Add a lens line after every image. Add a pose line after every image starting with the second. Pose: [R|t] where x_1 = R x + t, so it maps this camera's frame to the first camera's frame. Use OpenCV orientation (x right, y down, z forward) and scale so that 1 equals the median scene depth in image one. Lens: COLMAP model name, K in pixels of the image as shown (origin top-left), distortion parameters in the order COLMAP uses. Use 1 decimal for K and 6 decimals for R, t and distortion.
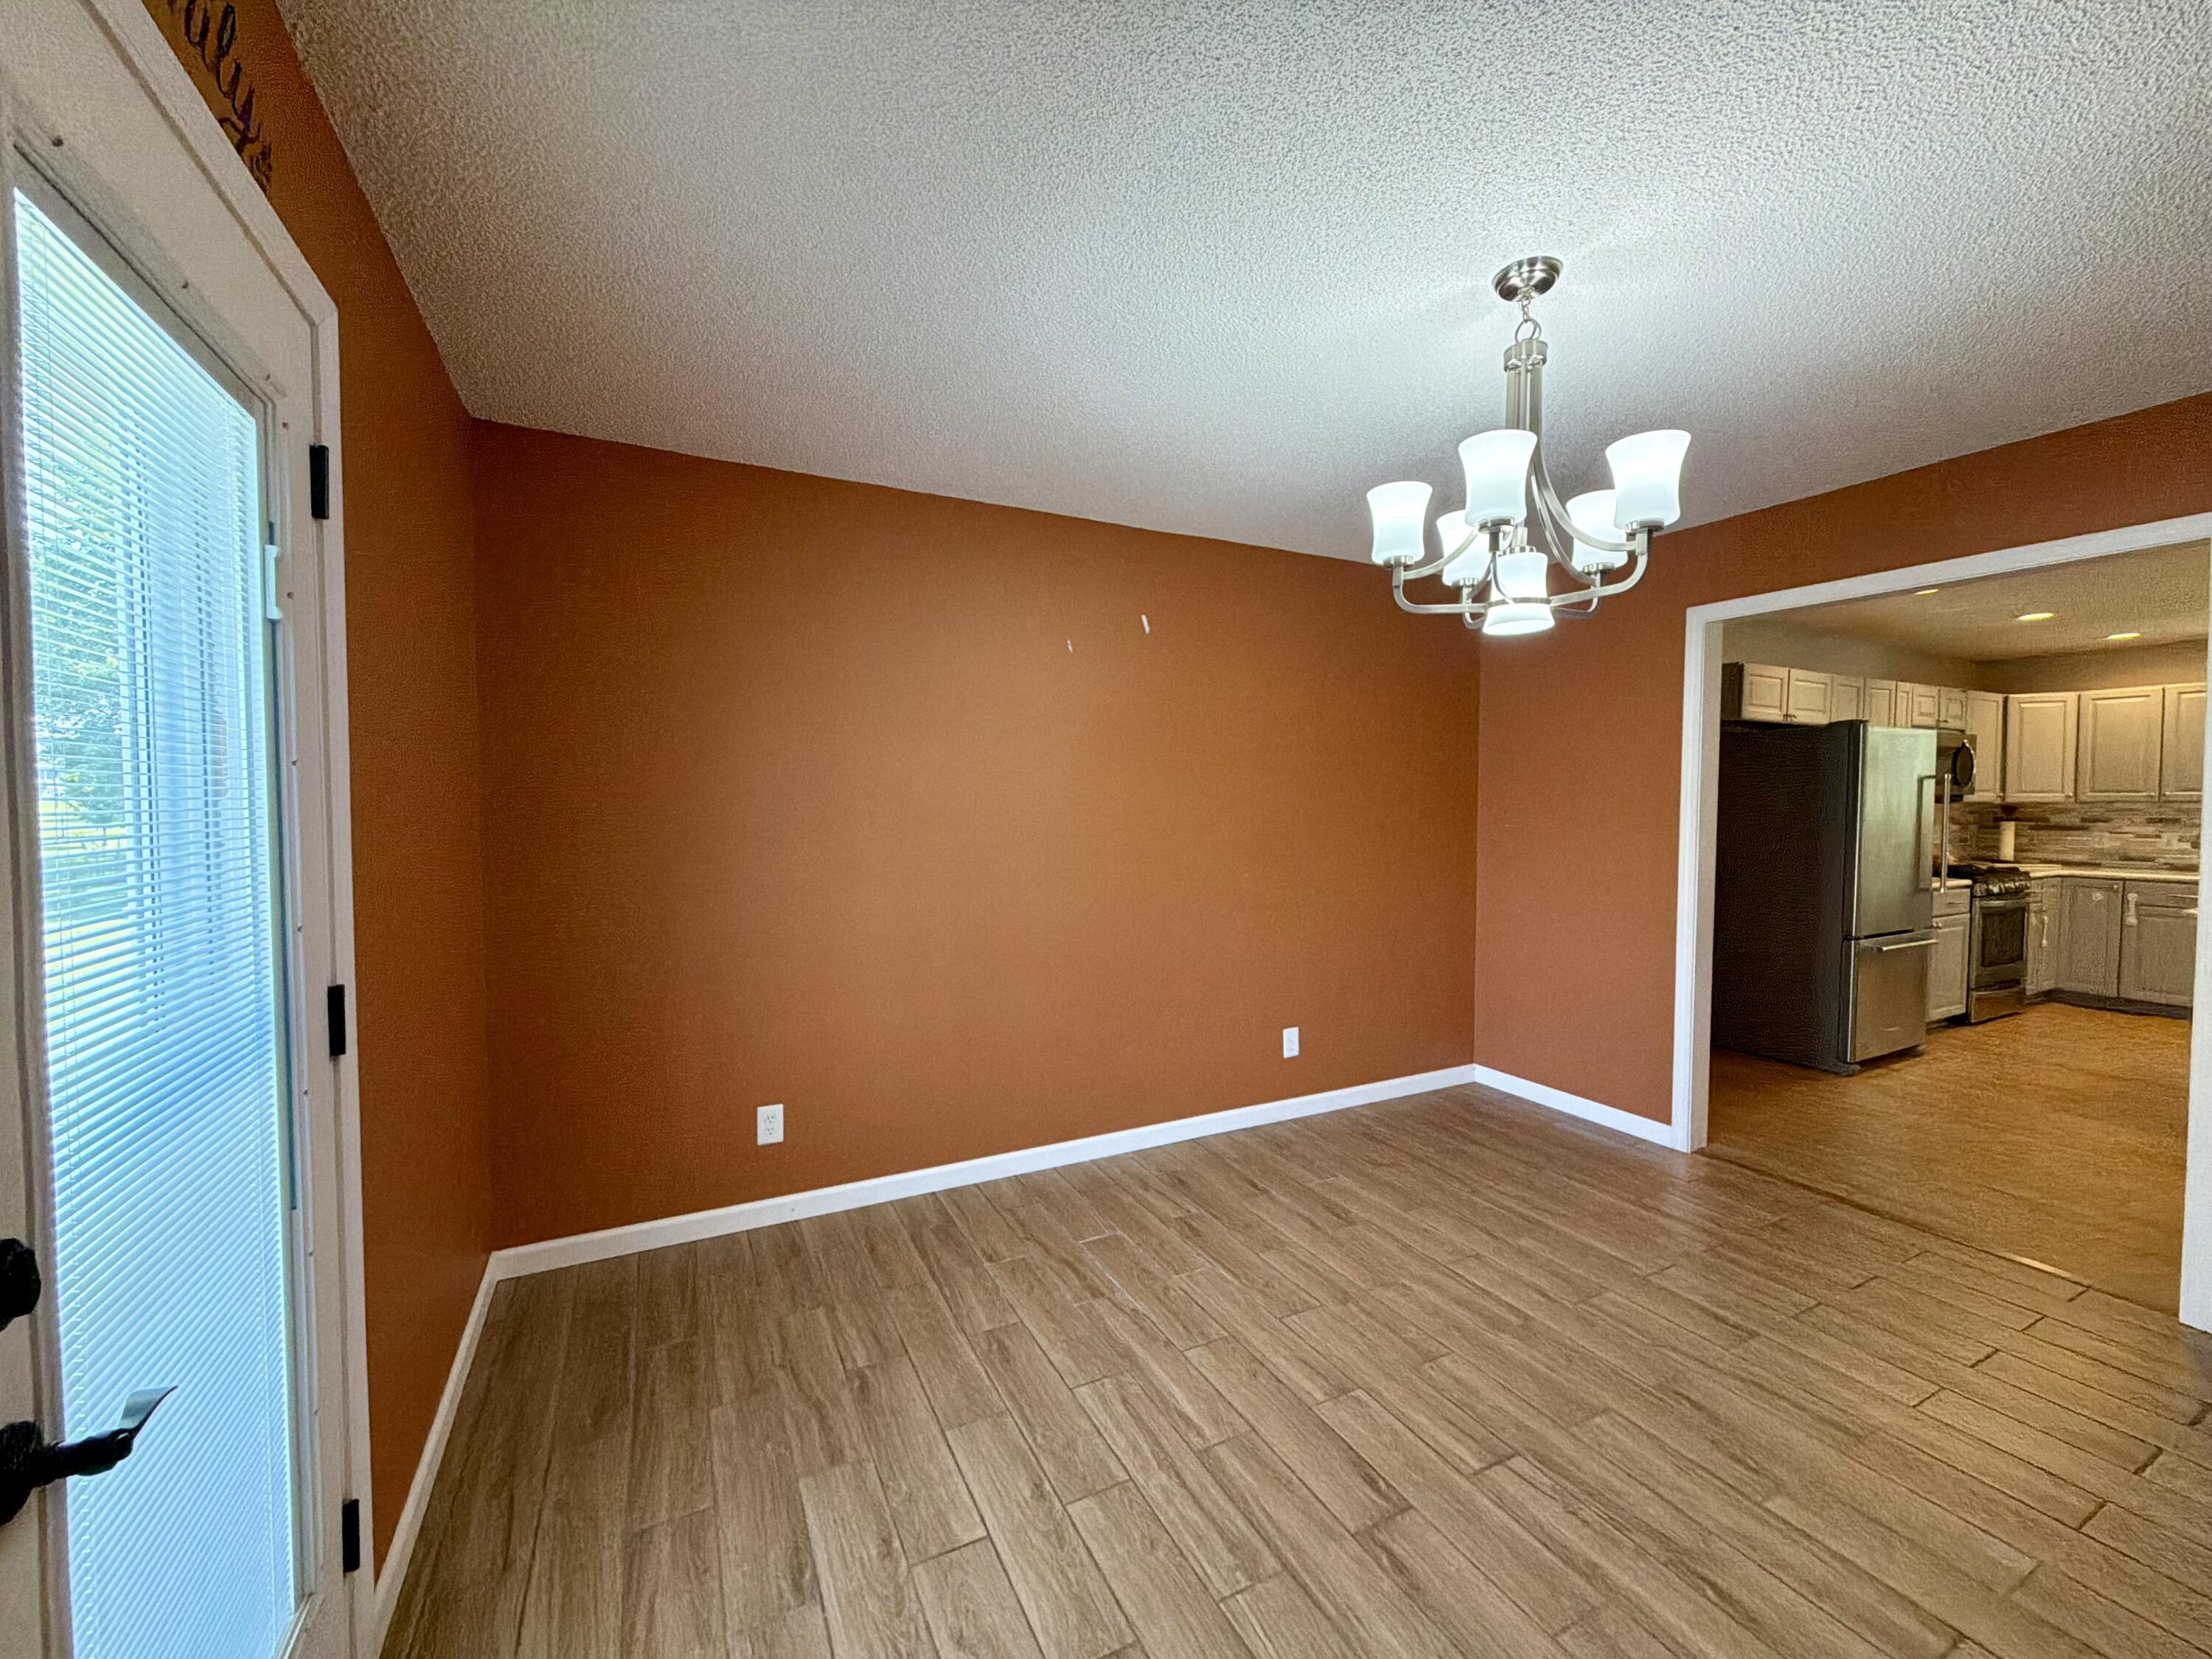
lens RADIAL K [[878.7, 0, 1100.7], [0, 878.7, 834.0], [0, 0, 1]] dist [0.002163, 0.000333]
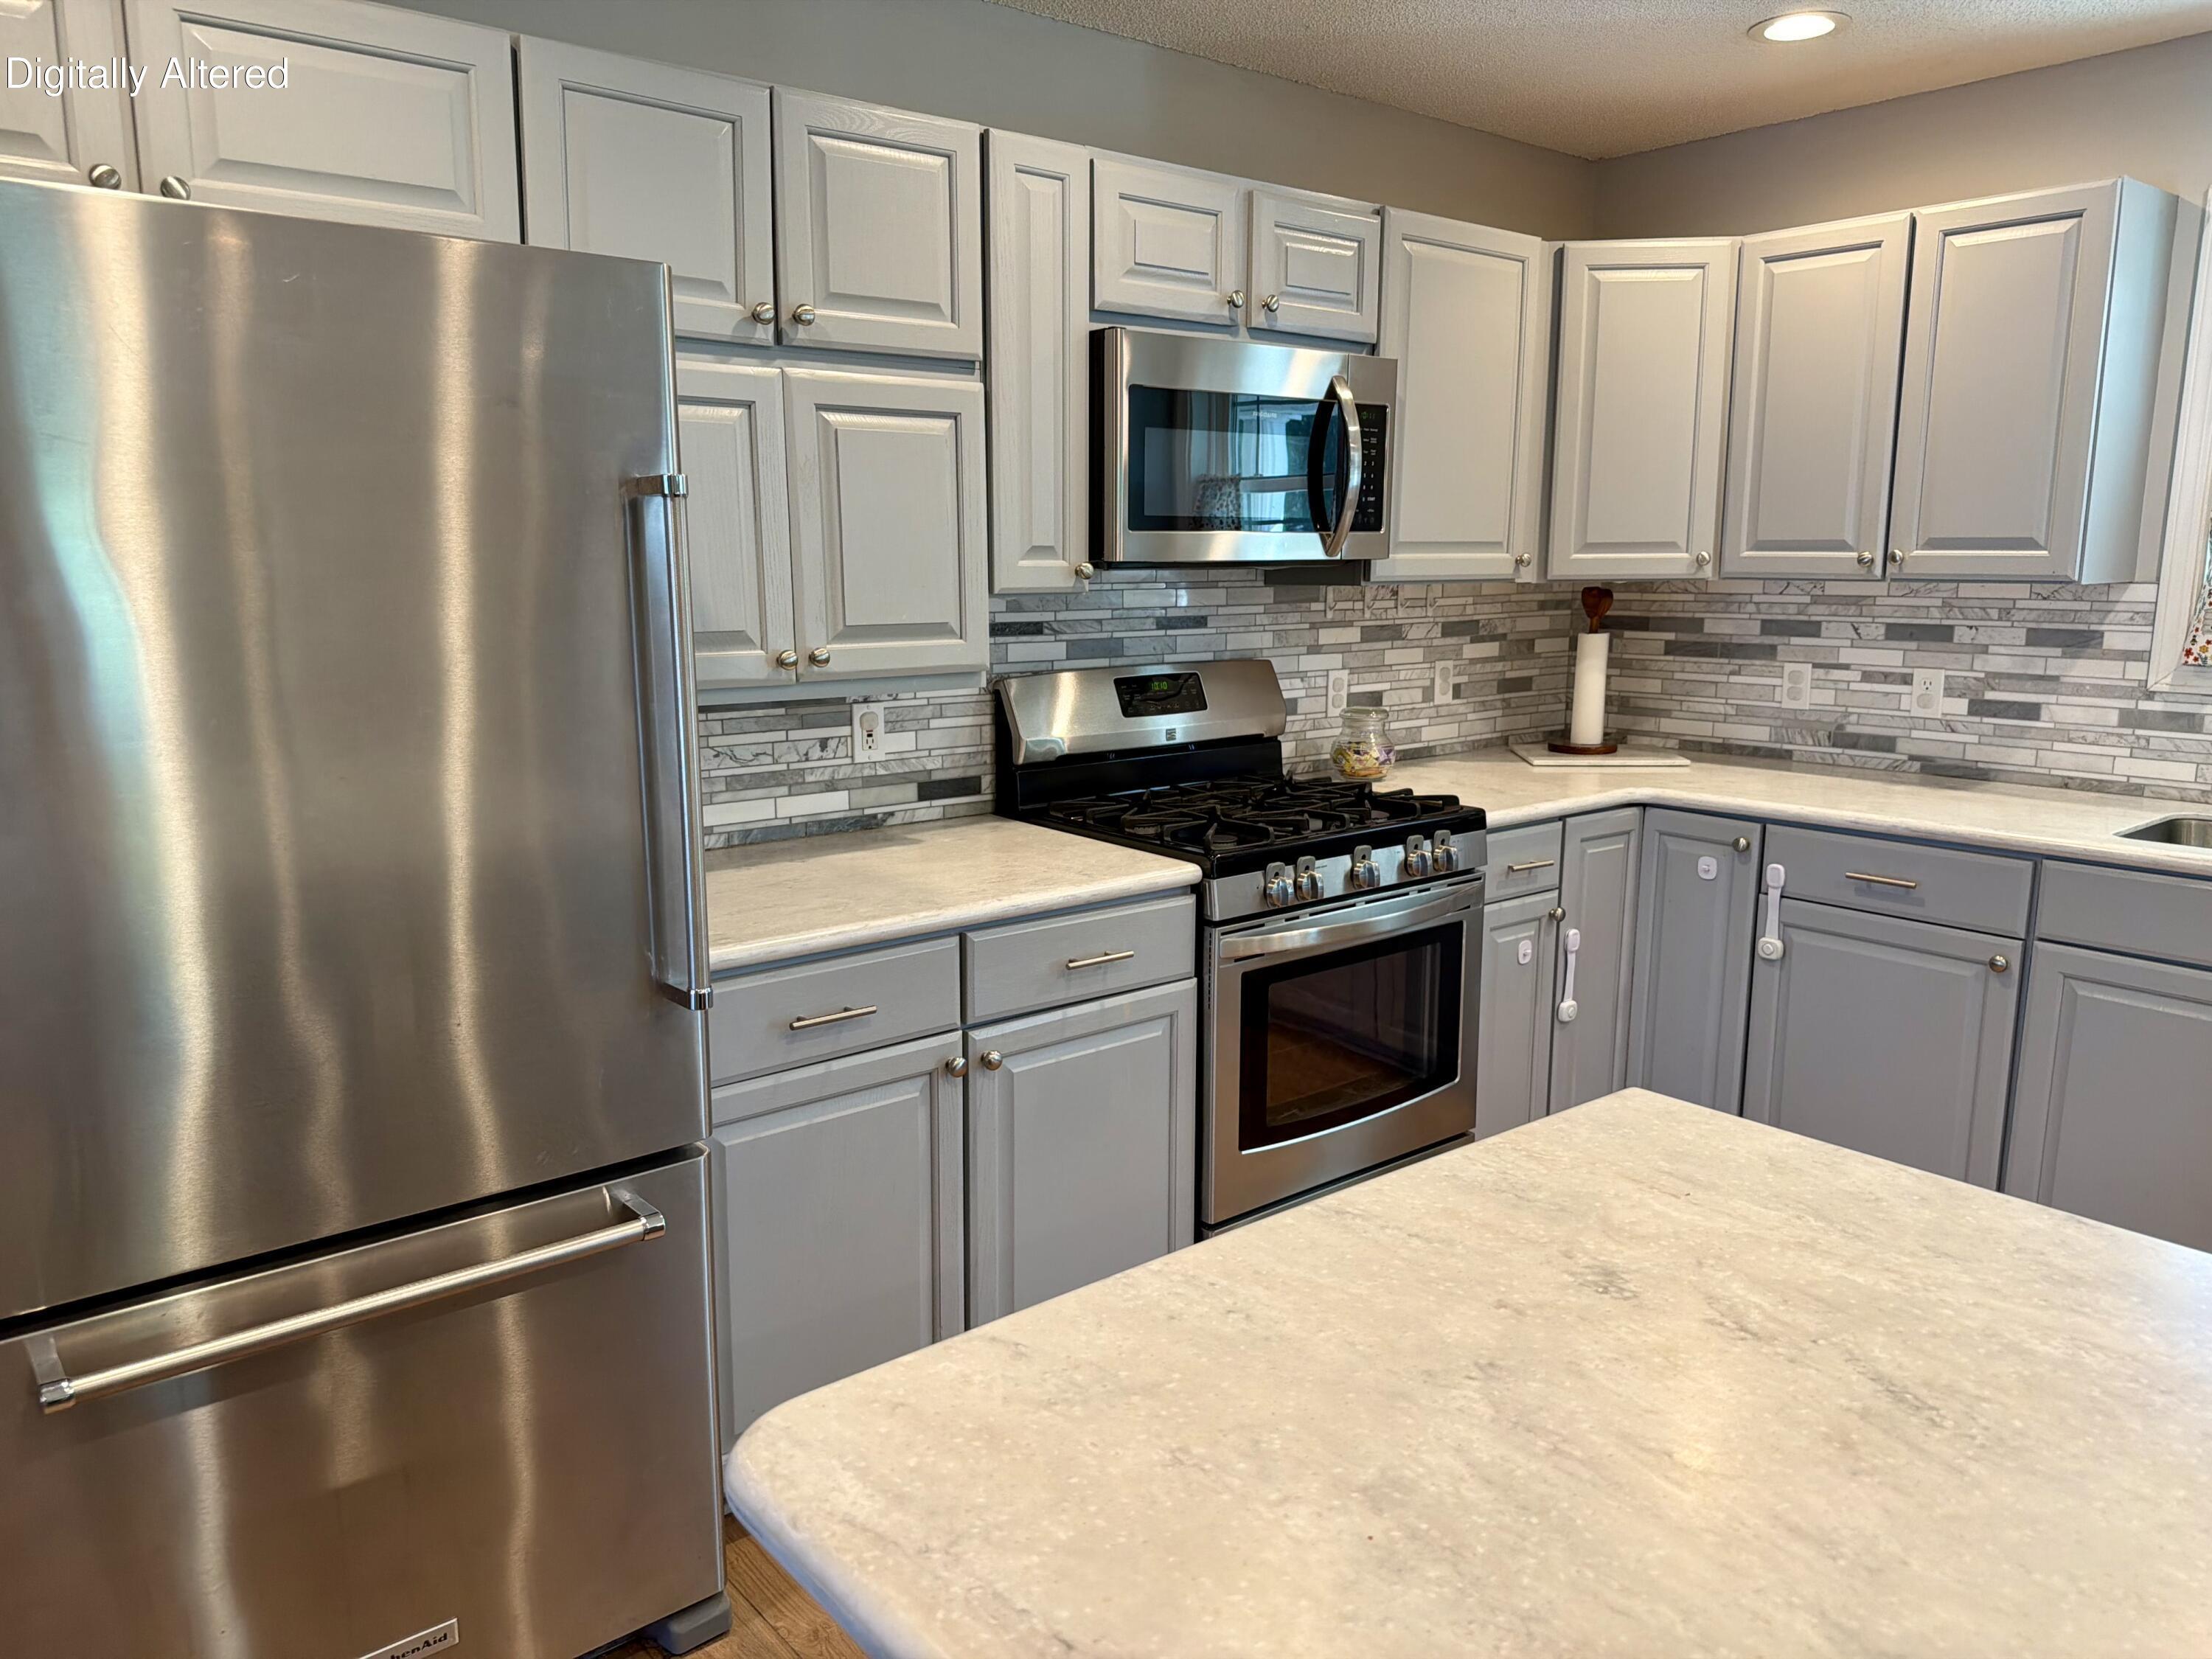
lens RADIAL K [[1540.1, 0, 1101.3], [0, 1540.1, 838.7], [0, 0, 1]] dist [0.155933, -0.297229]
pose [[0.976429, -0.038596, 0.212358, 1.864856], [0.007542, 0.989382, 0.145143, -0.066168], [-0.215705, -0.140121, 0.966353, 1.141424]]
